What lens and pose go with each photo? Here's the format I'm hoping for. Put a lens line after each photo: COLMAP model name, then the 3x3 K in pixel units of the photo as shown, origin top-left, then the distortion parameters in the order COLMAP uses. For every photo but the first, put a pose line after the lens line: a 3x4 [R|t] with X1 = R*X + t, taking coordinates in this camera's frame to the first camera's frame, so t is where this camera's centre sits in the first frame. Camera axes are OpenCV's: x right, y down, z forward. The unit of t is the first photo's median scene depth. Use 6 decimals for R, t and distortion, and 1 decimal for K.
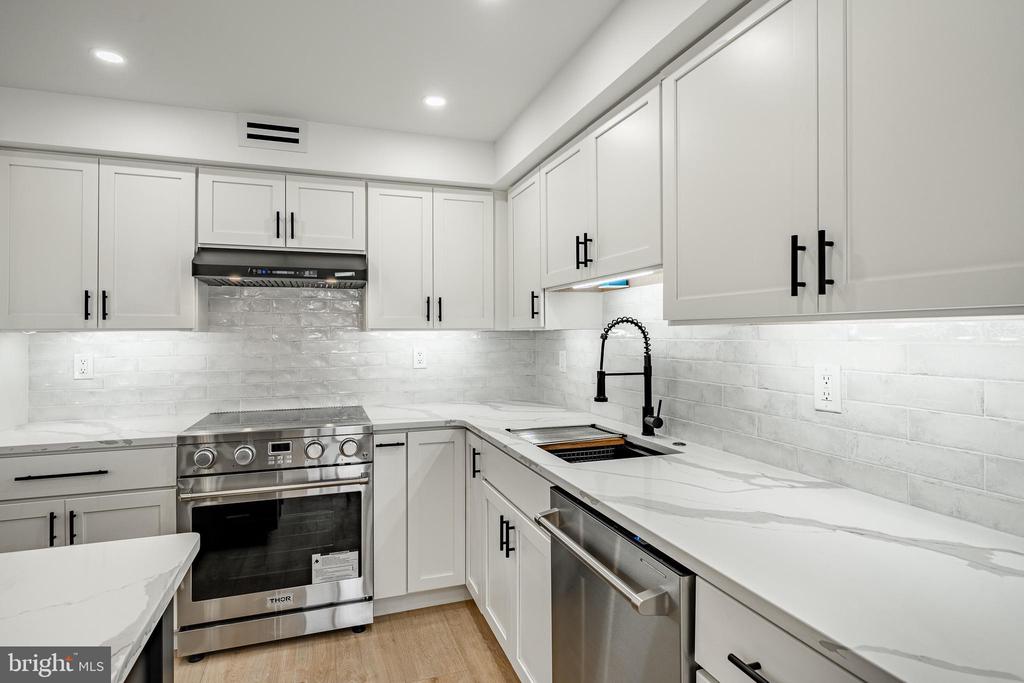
lens RADIAL K [[538.1, 0, 506.5], [0, 538.1, 331.5], [0, 0, 1]] dist [-0.000260, 0.000221]
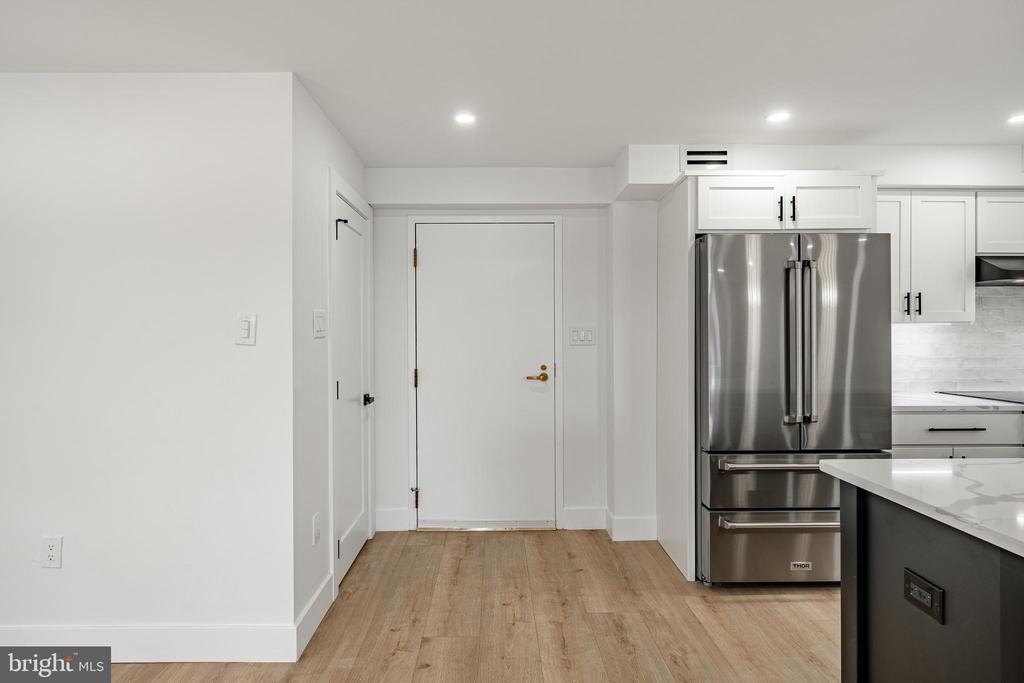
lens RADIAL K [[558.5, 0, 501.2], [0, 558.5, 331.9], [0, 0, 1]] dist [-0.007200, 0.002188]
pose [[0.943963, 0.001058, -0.330050, -1.198753], [-0.000484, 0.999998, 0.001821, 0.016623], [0.330052, -0.001559, 0.943962, -0.576041]]
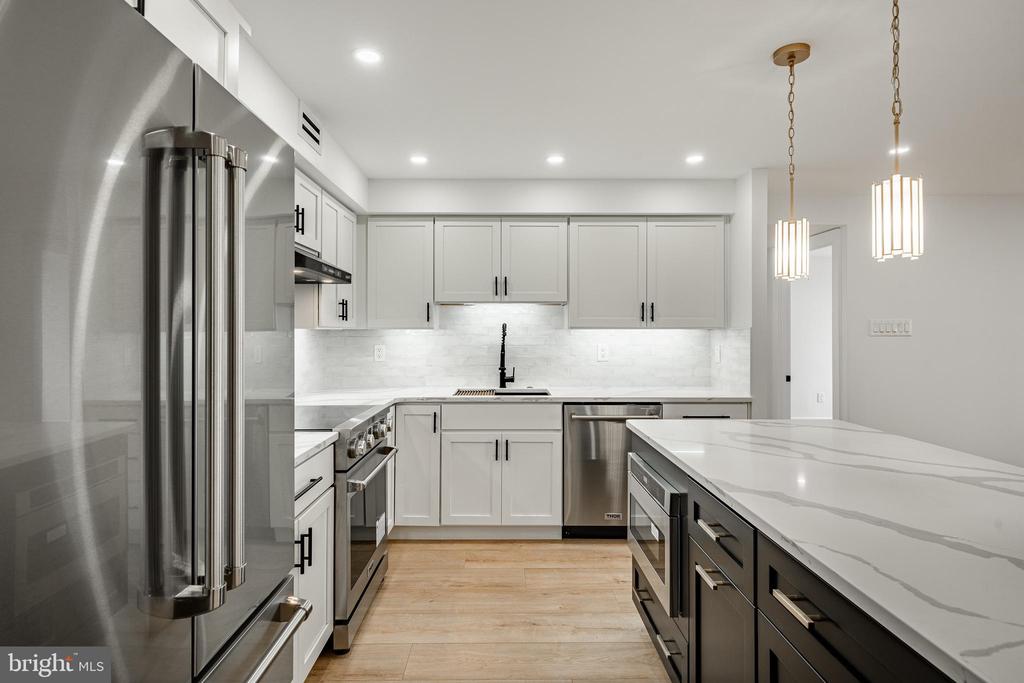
lens RADIAL K [[538.1, 0, 501.7], [0, 538.1, 327.7], [0, 0, 1]] dist [-0.000260, 0.000221]
pose [[0.327692, 0.016899, 0.944633, -1.278157], [-0.006818, 0.999856, -0.015521, 0.013528], [-0.944760, -0.001355, 0.327760, 0.344918]]
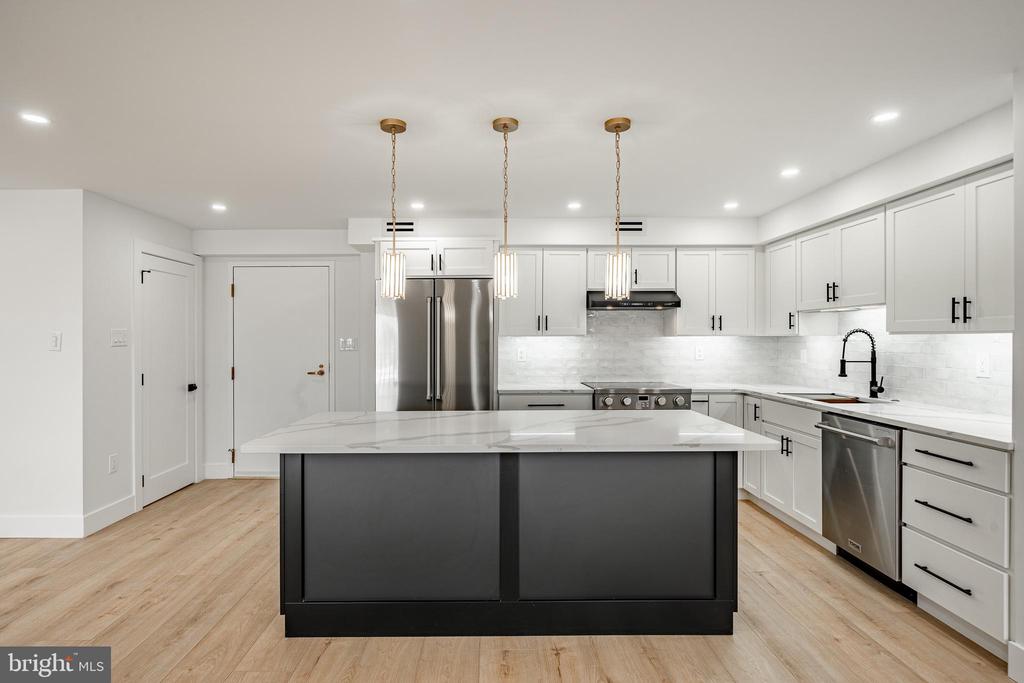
lens RADIAL K [[538.1, 0, 495.9], [0, 538.1, 336.9], [0, 0, 1]] dist [-0.000260, 0.000221]
pose [[0.947157, 0.002280, -0.320763, -0.280887], [-0.001290, 0.999994, 0.003298, -0.004365], [0.320769, -0.002710, 0.947154, -0.866309]]
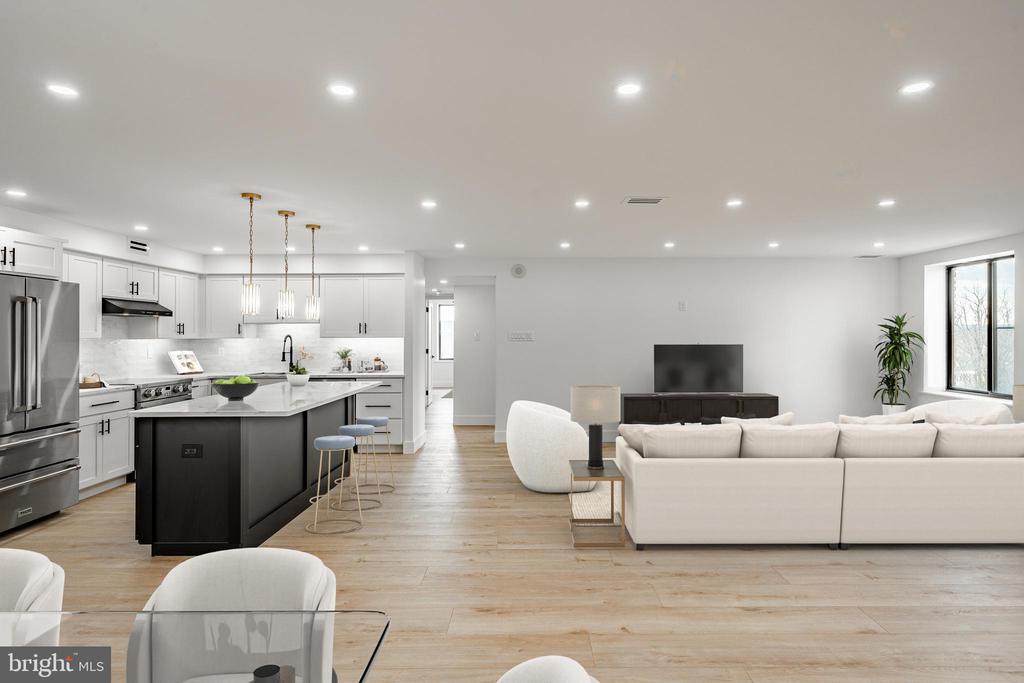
lens RADIAL K [[538.1, 0, 529.4], [0, 538.1, 328.3], [0, 0, 1]] dist [-0.000260, 0.000221]
pose [[0.319339, 0.017284, 0.947483, -1.989938], [-0.003156, 0.999848, -0.017175, -0.012569], [-0.947635, 0.002494, 0.319345, -1.167578]]
